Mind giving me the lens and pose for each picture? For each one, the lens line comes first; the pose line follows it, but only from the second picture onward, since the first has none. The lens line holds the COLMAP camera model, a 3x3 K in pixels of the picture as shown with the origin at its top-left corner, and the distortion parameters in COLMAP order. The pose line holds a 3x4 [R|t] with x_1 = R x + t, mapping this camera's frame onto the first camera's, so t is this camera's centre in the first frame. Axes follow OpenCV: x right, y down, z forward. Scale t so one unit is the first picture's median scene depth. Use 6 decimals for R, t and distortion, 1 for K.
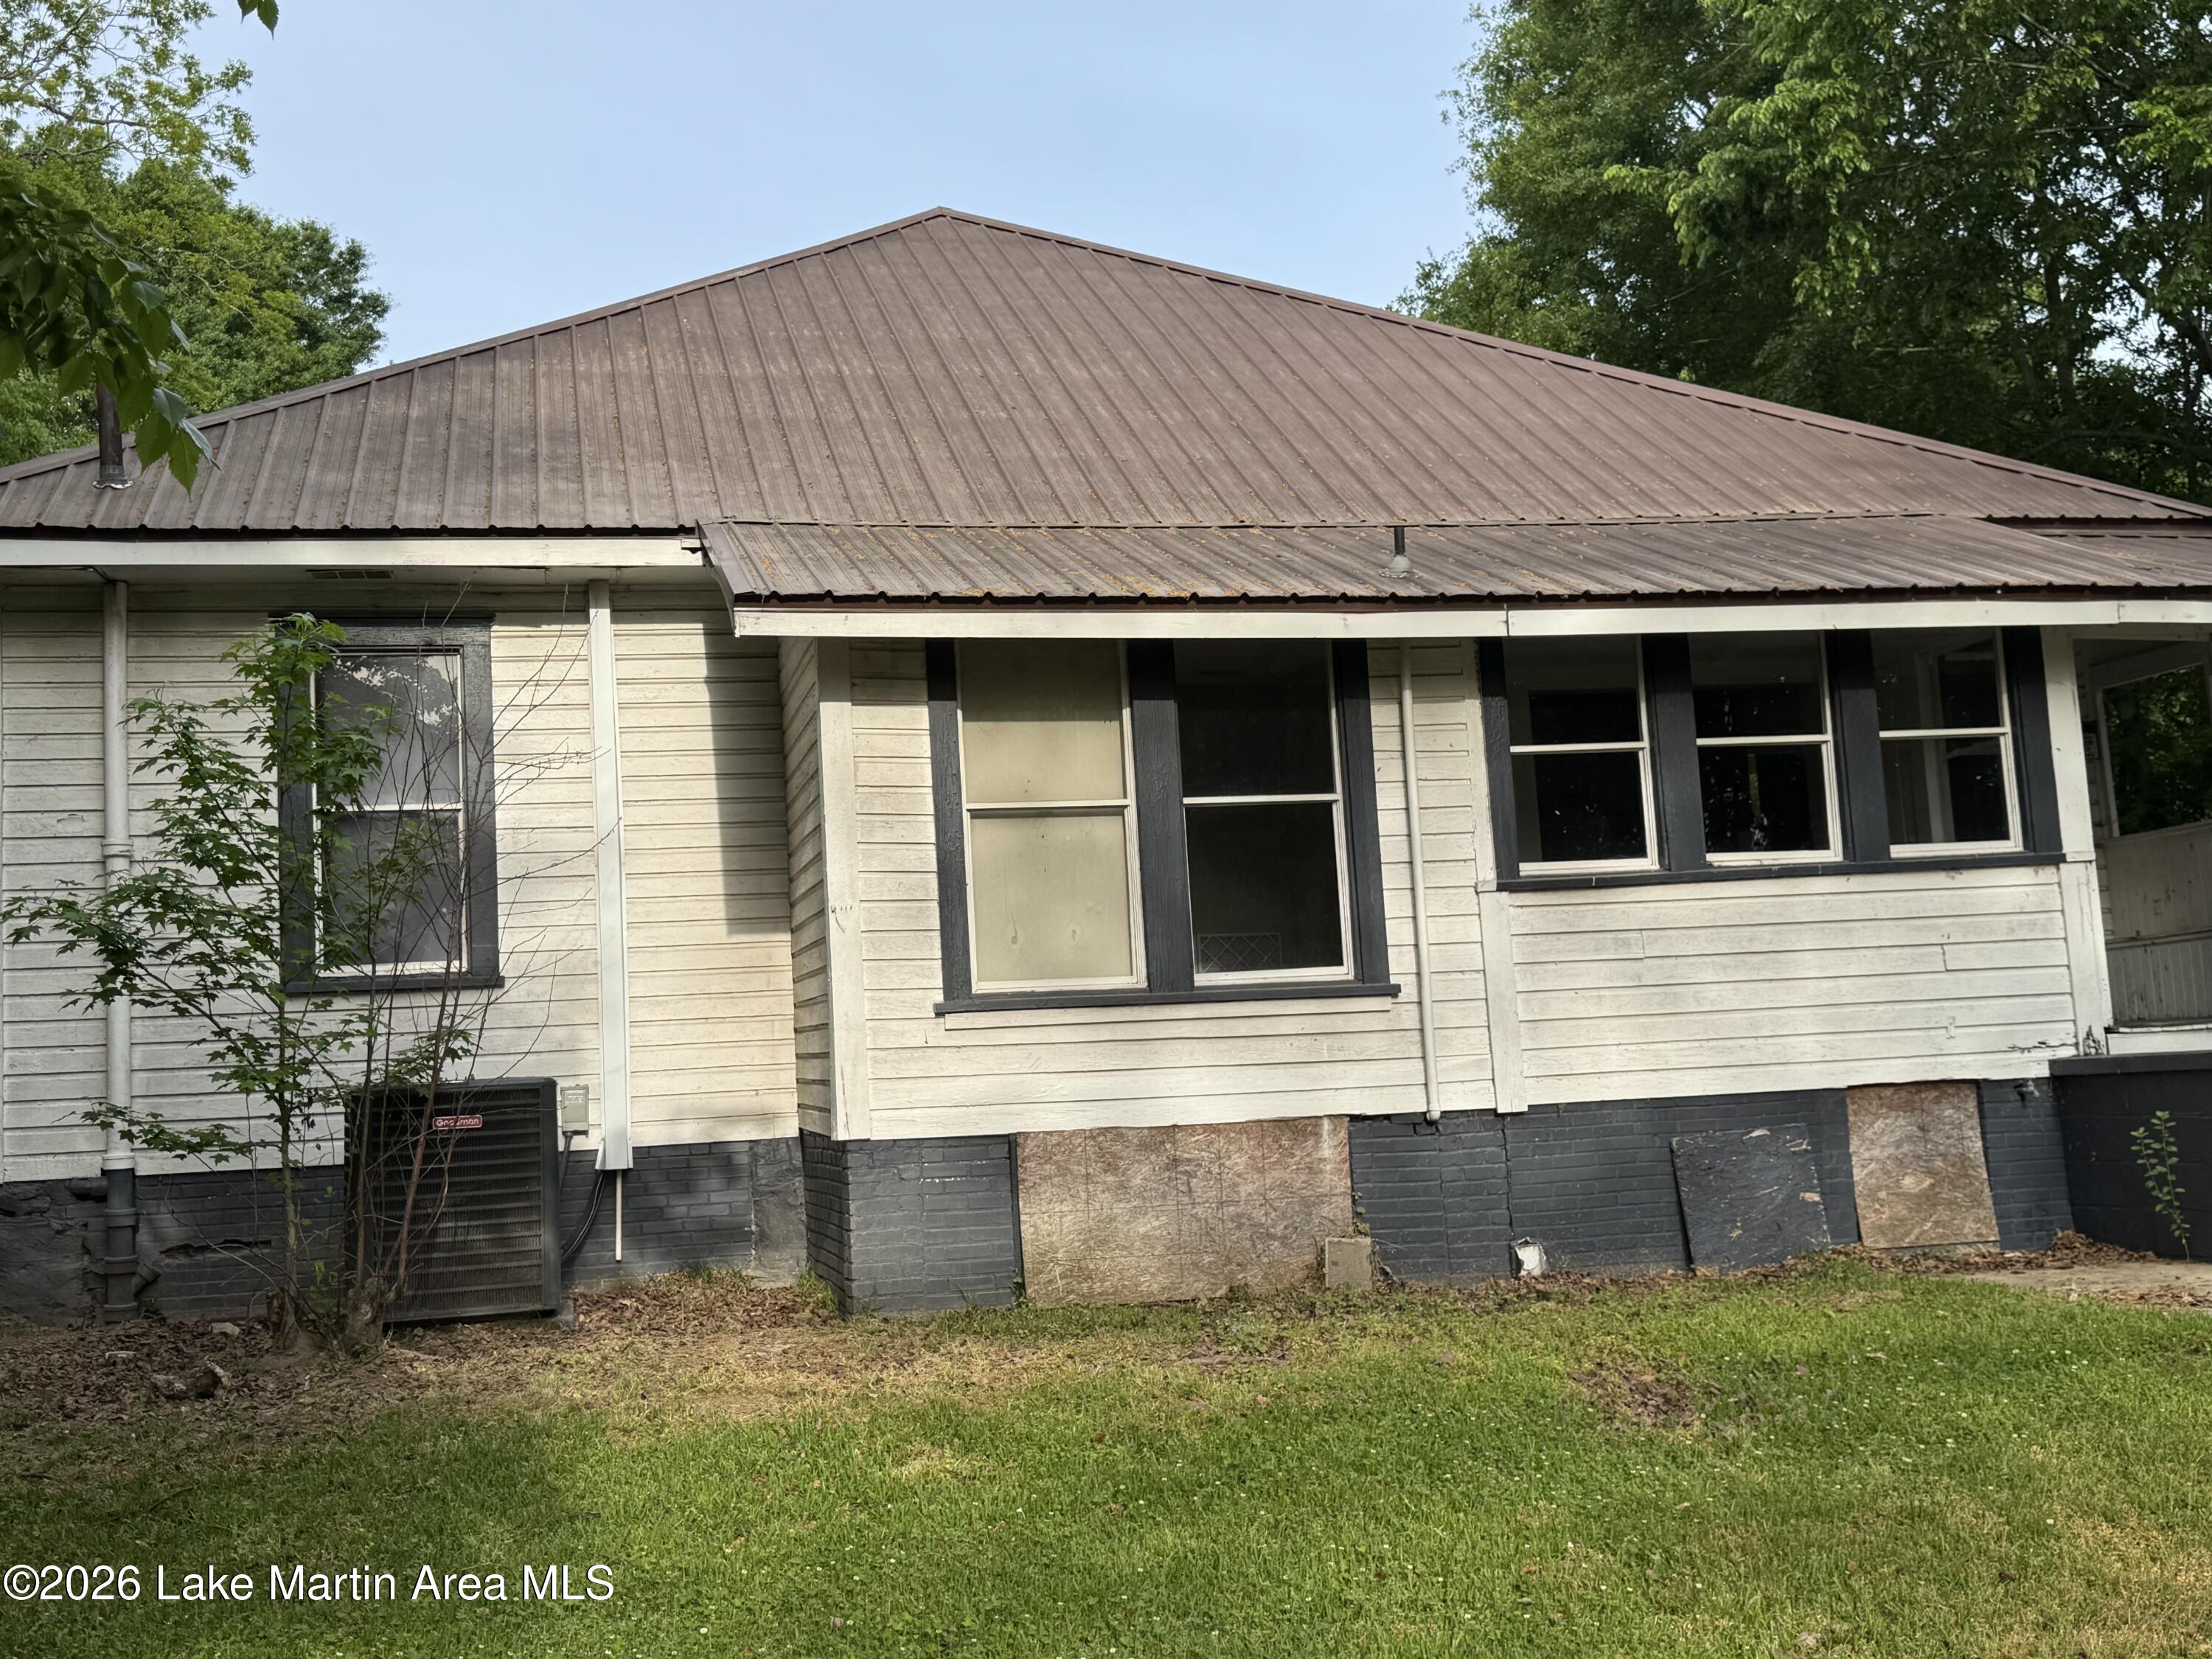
lens RADIAL K [[2411.9, 0, 1104.1], [0, 2411.9, 827.8], [0, 0, 1]] dist [-0.044283, 0.000000]
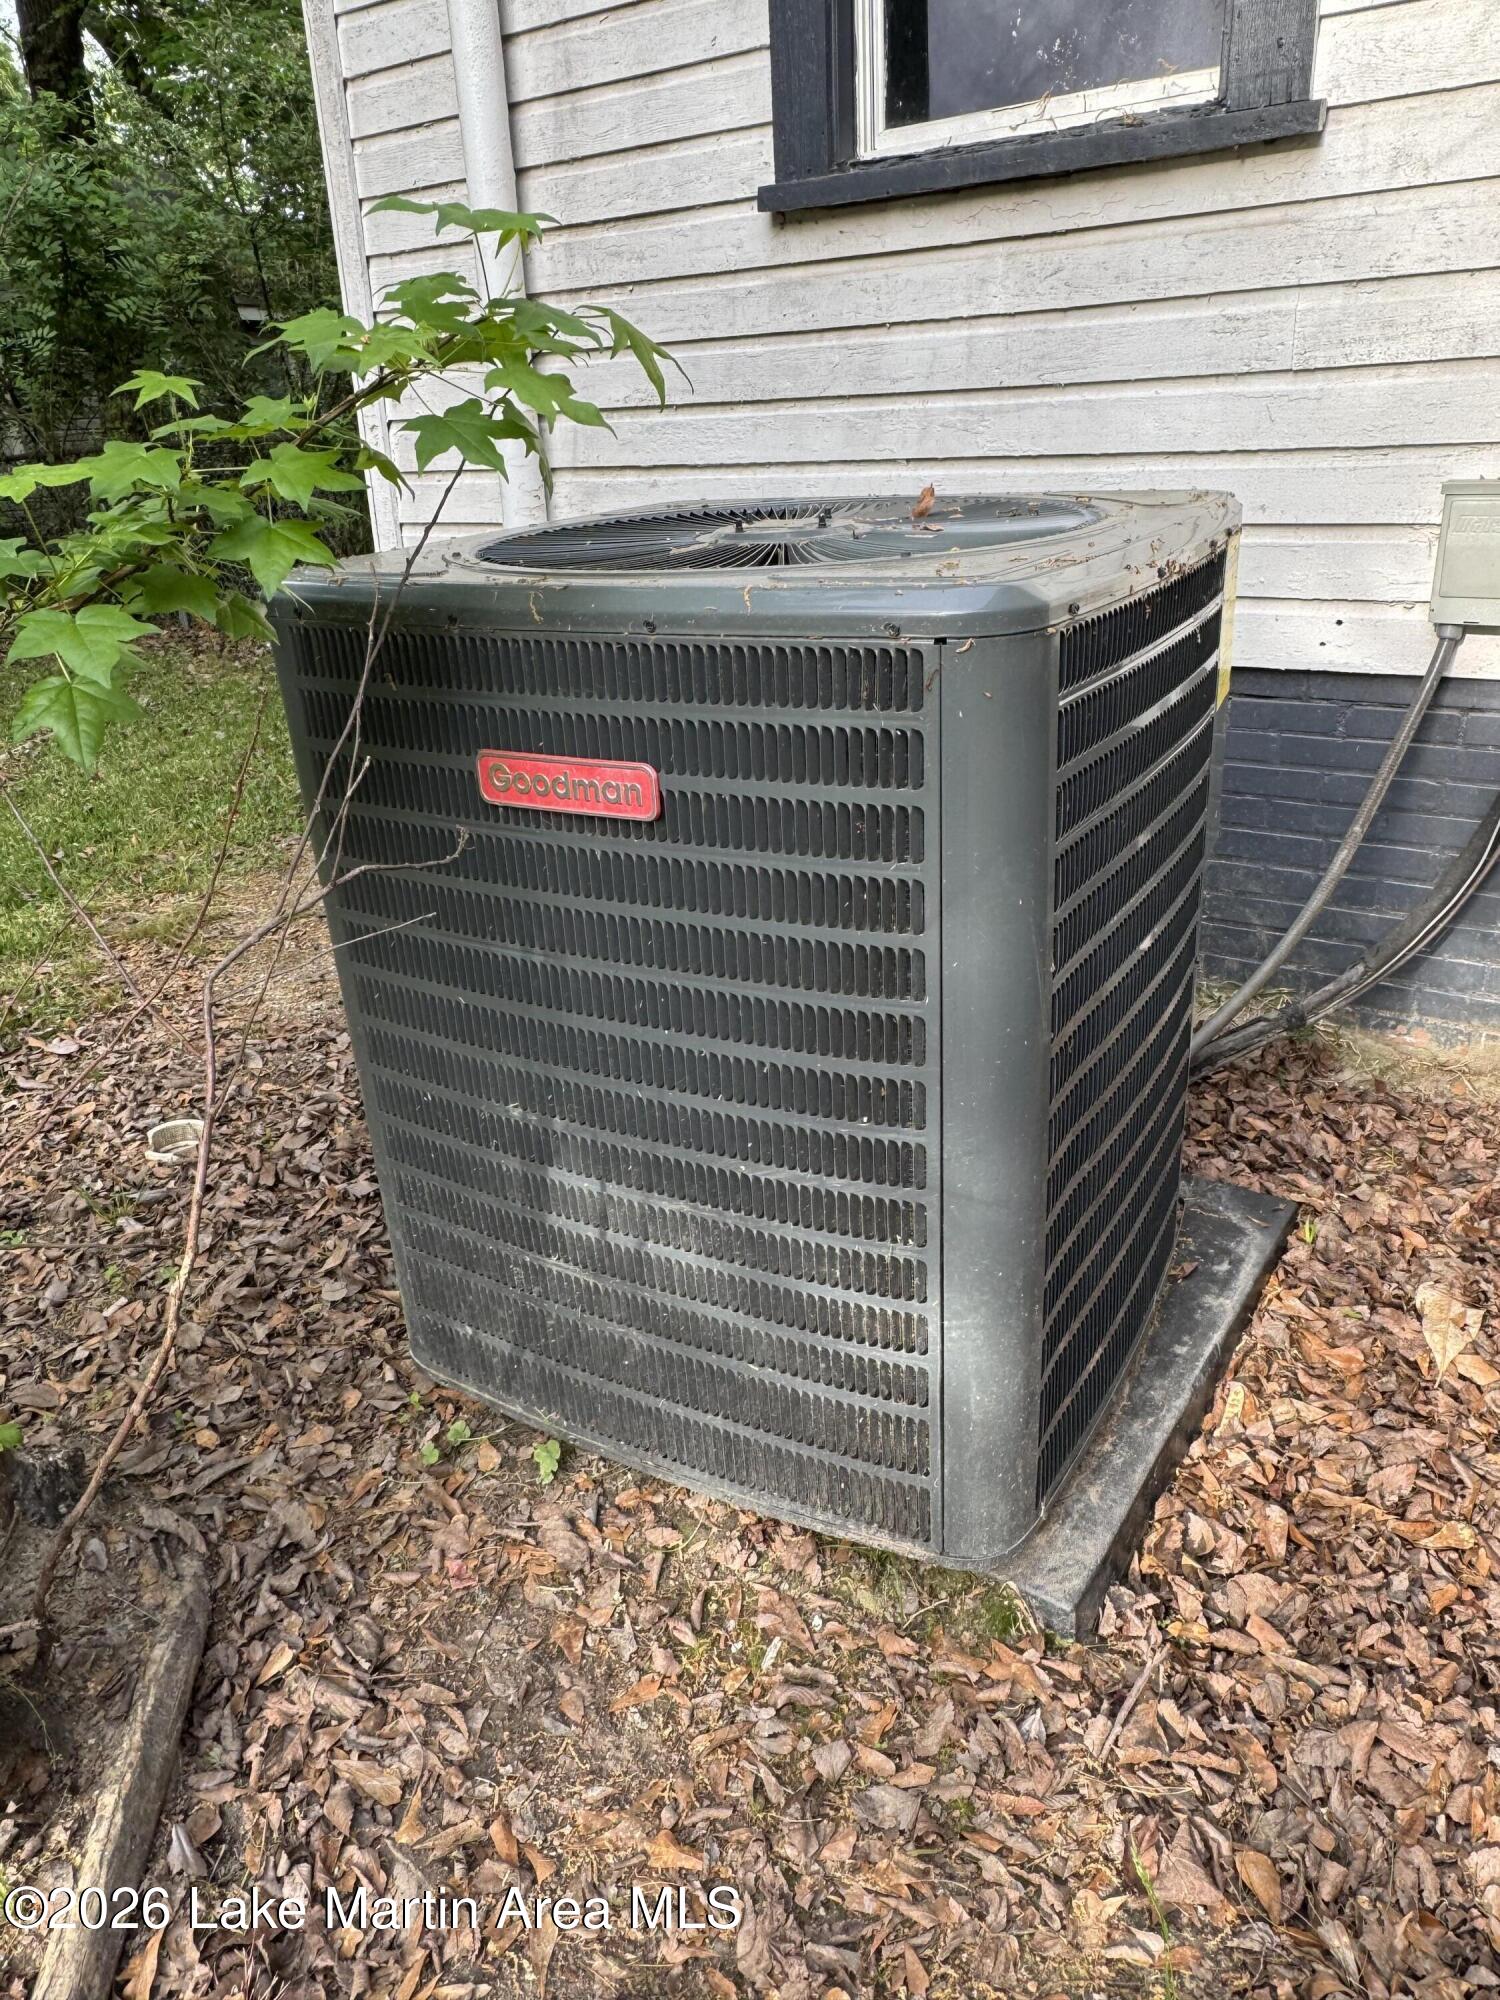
lens RADIAL K [[1394.2, 0, 747.3], [0, 1394.2, 1000.6], [0, 0, 1]] dist [-0.043678, -0.000816]
pose [[0.685805, 0.305837, -0.660405, -0.166027], [0.092267, 0.863559, 0.495735, 0.077111], [0.721913, -0.400911, 0.564015, 0.899902]]
